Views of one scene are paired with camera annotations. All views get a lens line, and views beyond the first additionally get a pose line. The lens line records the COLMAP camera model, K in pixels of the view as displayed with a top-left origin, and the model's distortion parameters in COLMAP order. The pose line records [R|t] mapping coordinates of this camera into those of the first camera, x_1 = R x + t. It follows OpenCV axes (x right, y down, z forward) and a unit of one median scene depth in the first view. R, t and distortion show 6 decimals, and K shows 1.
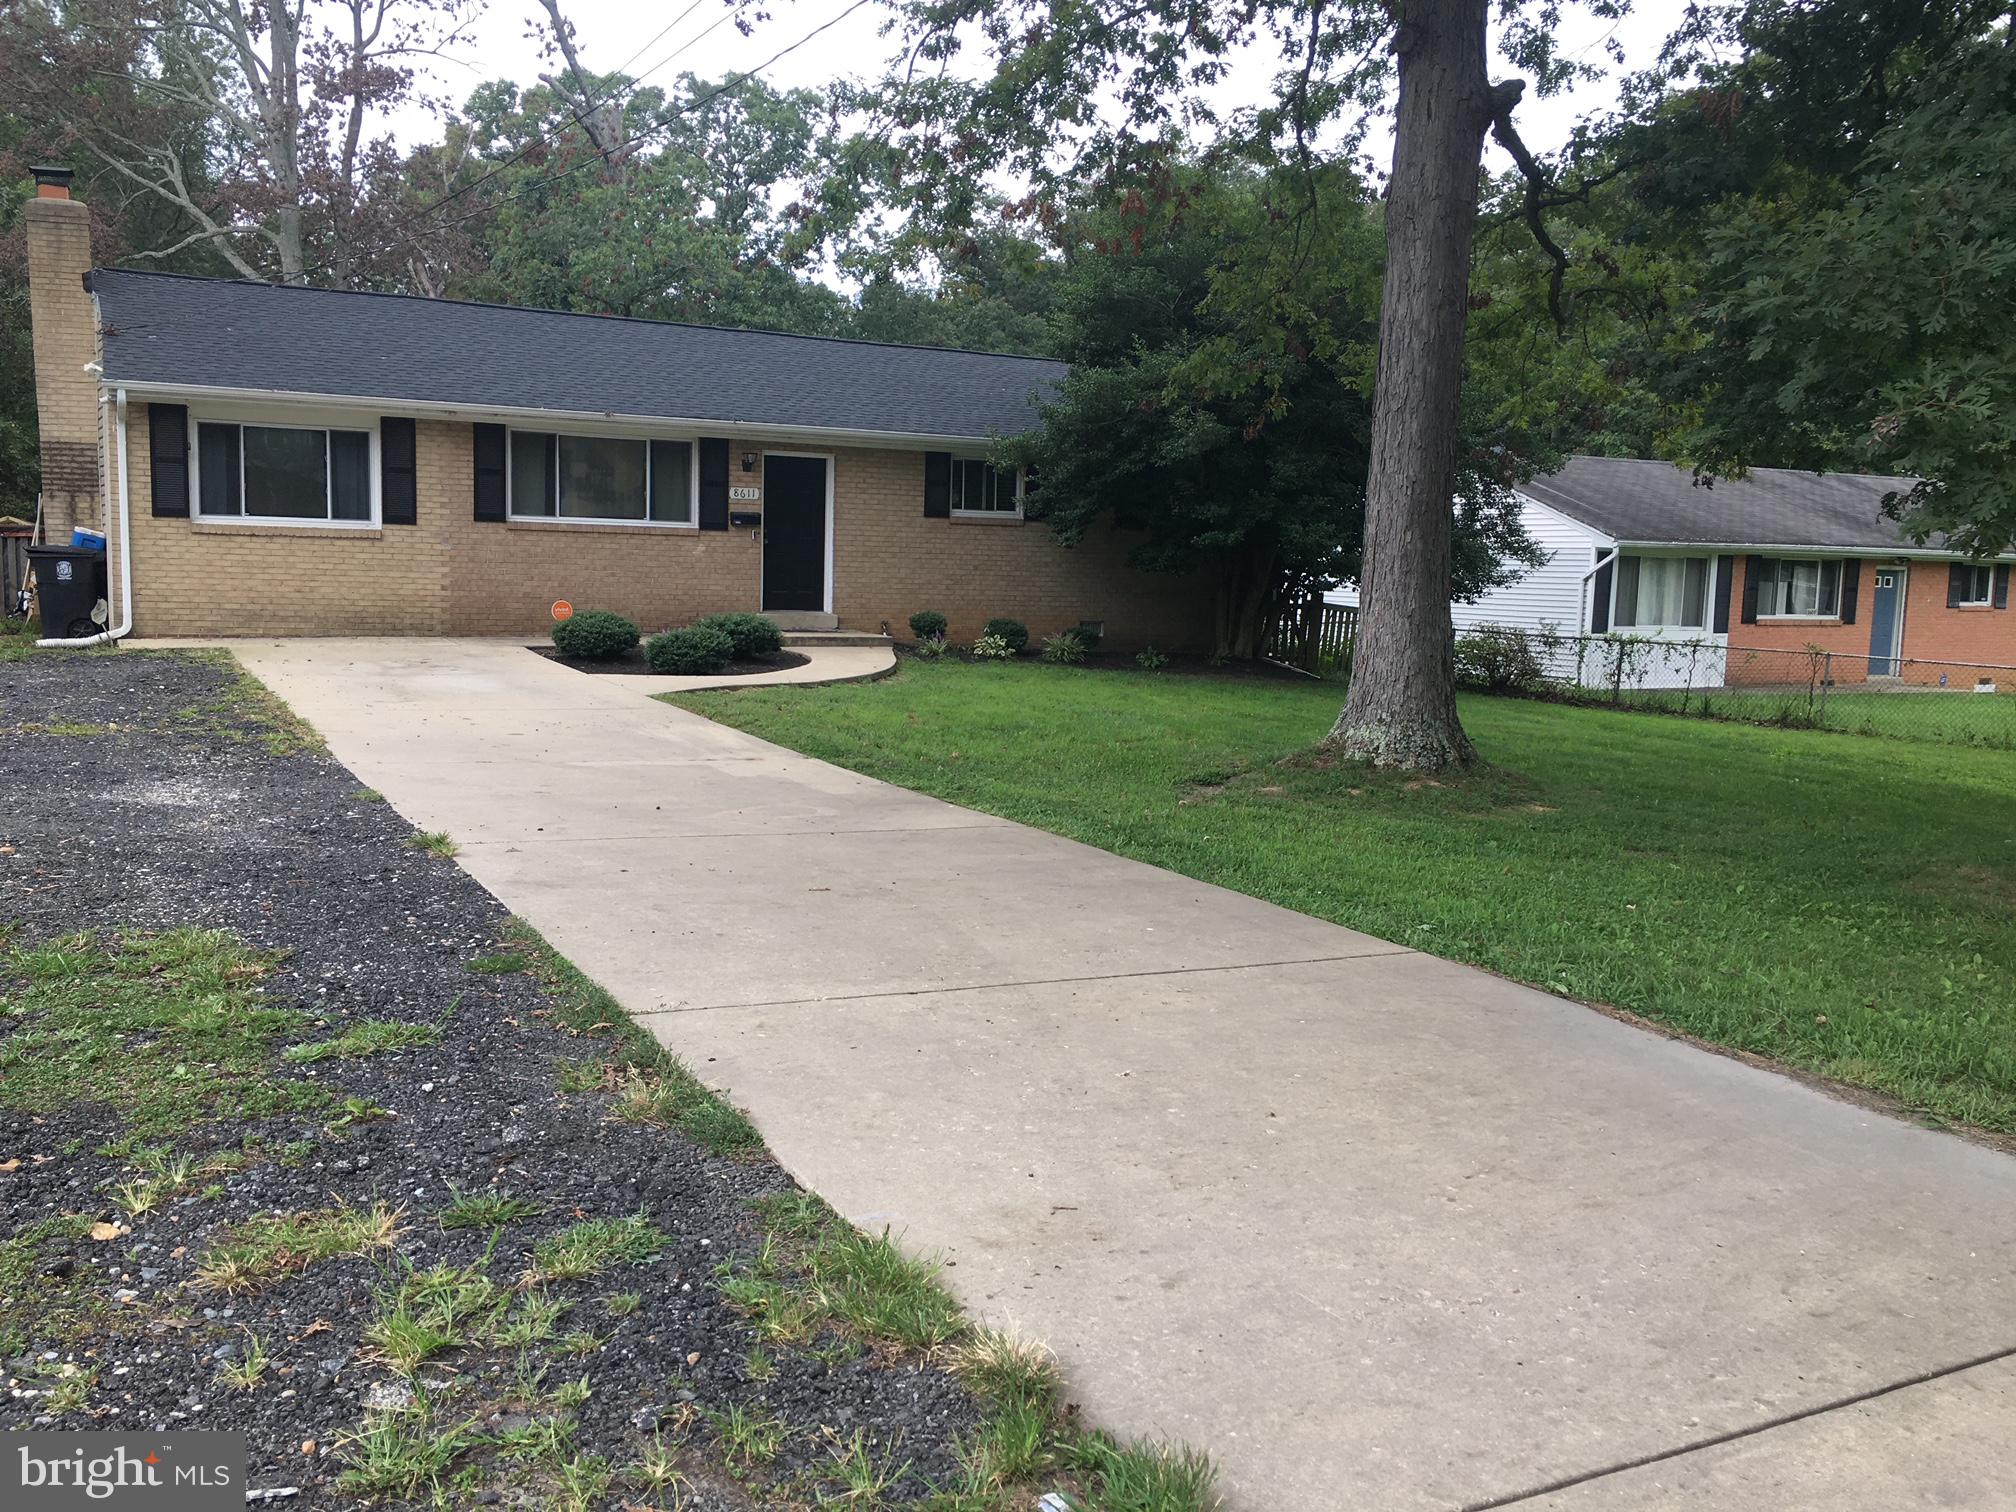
lens RADIAL K [[1724.4, 0, 1006.6], [0, 1724.4, 758.1], [0, 0, 1]] dist [0.026976, 0.002645]
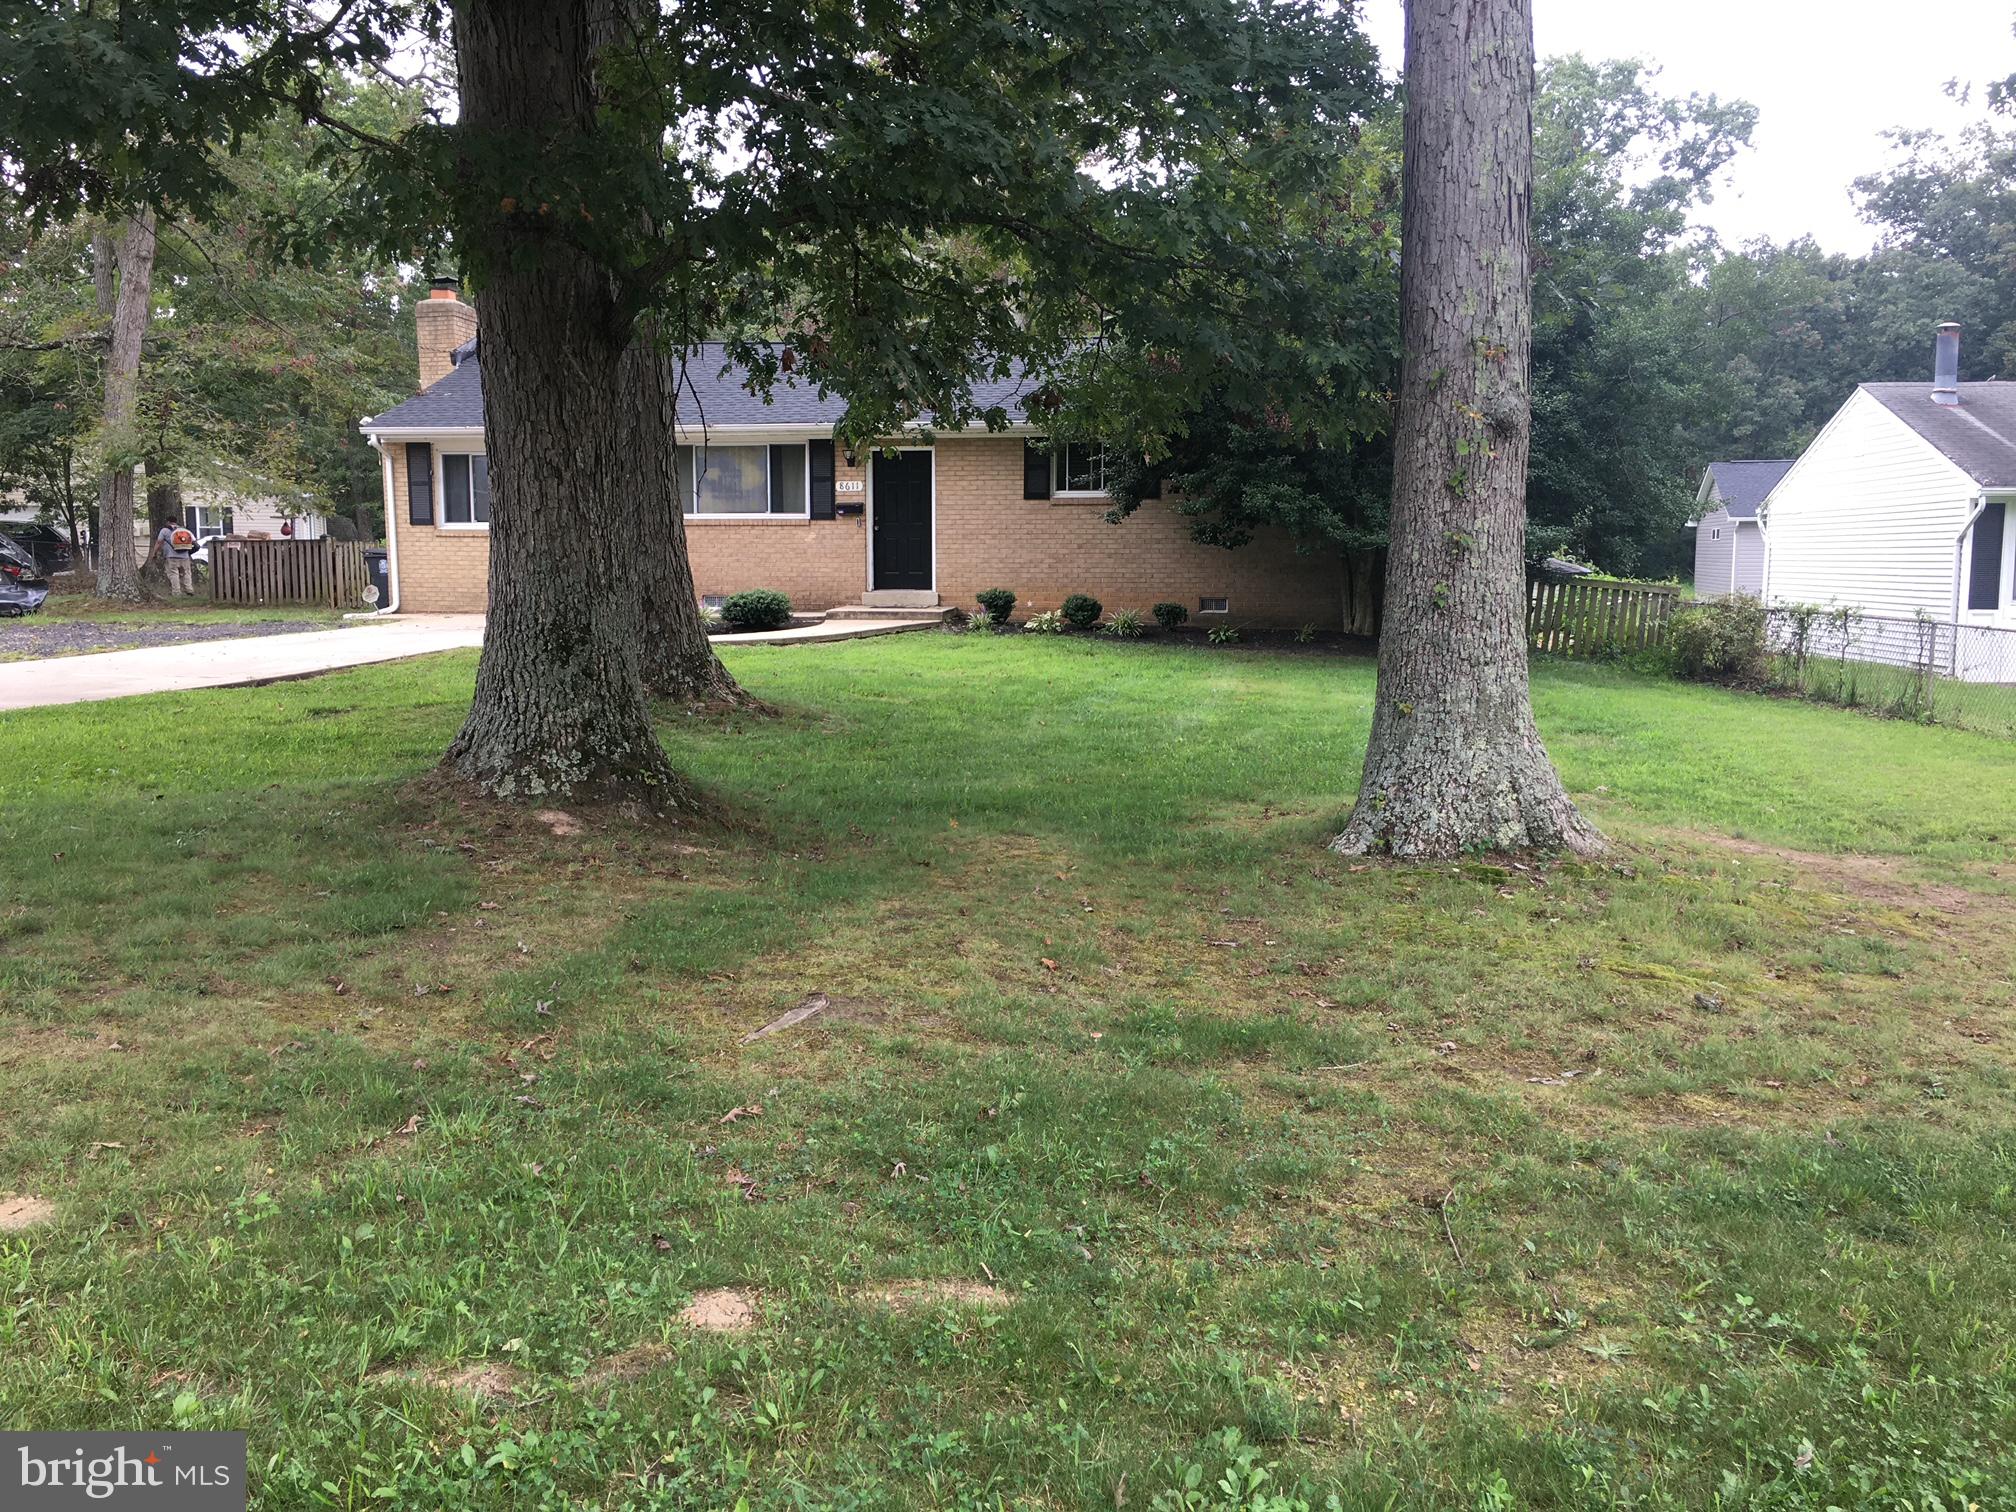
lens RADIAL K [[1724.4, 0, 1004.4], [0, 1724.4, 763.5], [0, 0, 1]] dist [0.026976, 0.002645]
pose [[0.793861, 0.048435, -0.606168, 0.663758], [-0.046320, 0.998743, 0.019141, 0.001947], [0.606333, 0.012882, 0.795107, 0.174777]]
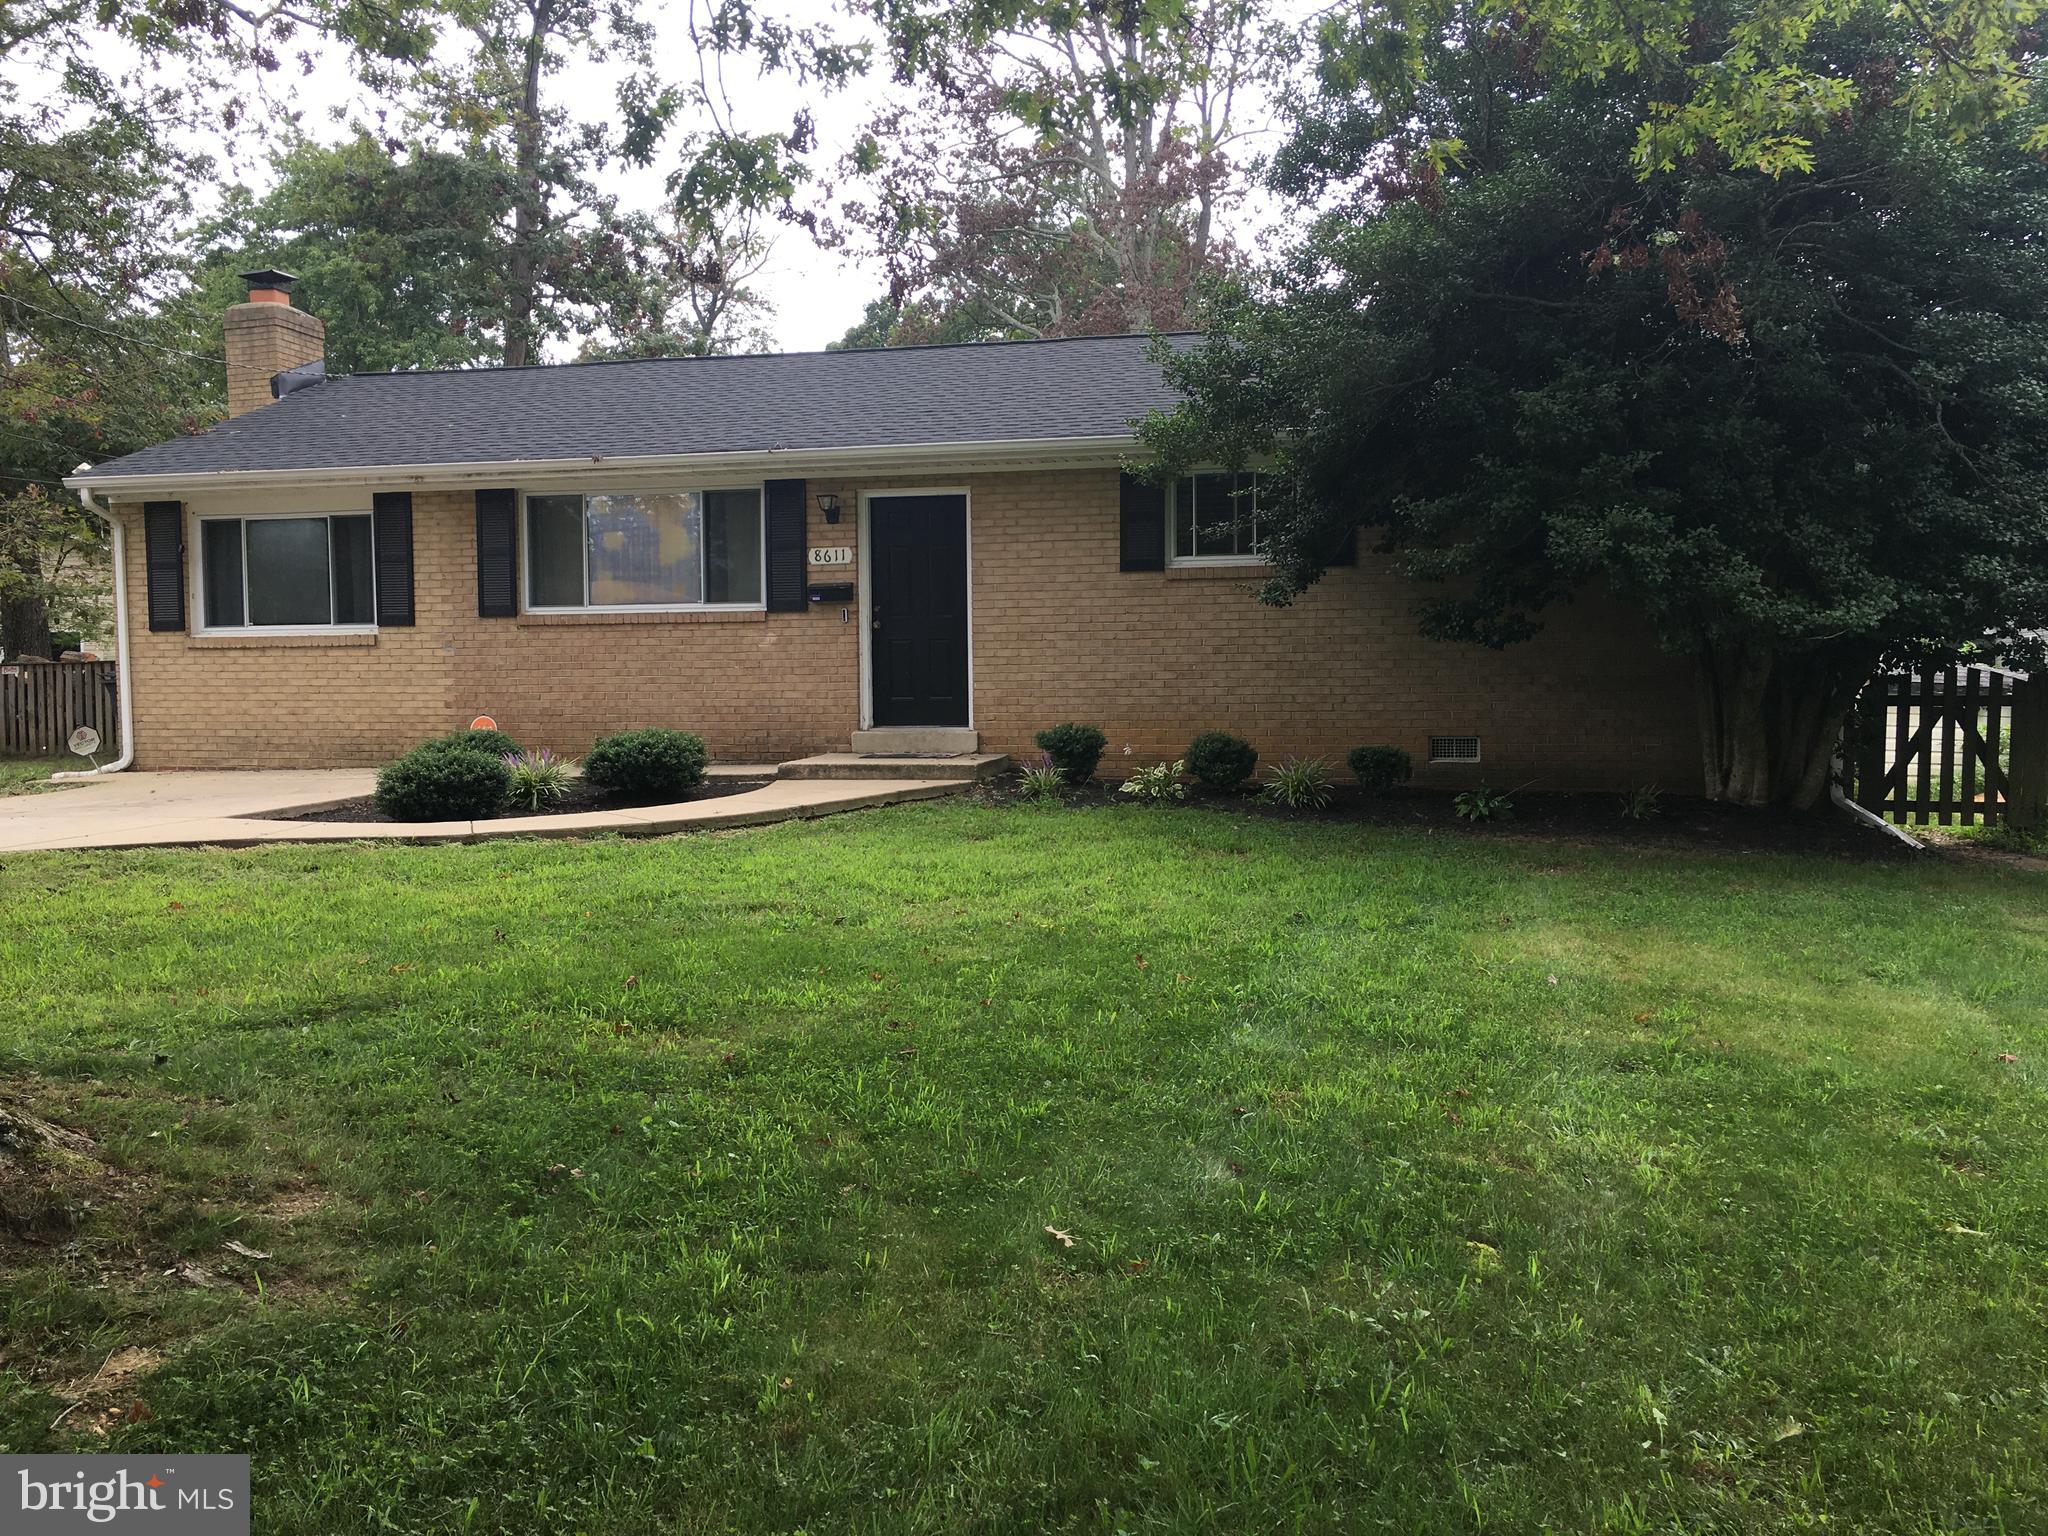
lens RADIAL K [[1751.7, 0, 1020.0], [0, 1751.7, 765.2], [0, 0, 1]] dist [0.026976, 0.002645]
pose [[0.748217, -0.001204, -0.663452, 0.385159], [-0.042666, 0.997841, -0.049928, -0.042414], [0.662080, 0.065665, 0.746551, 0.574203]]
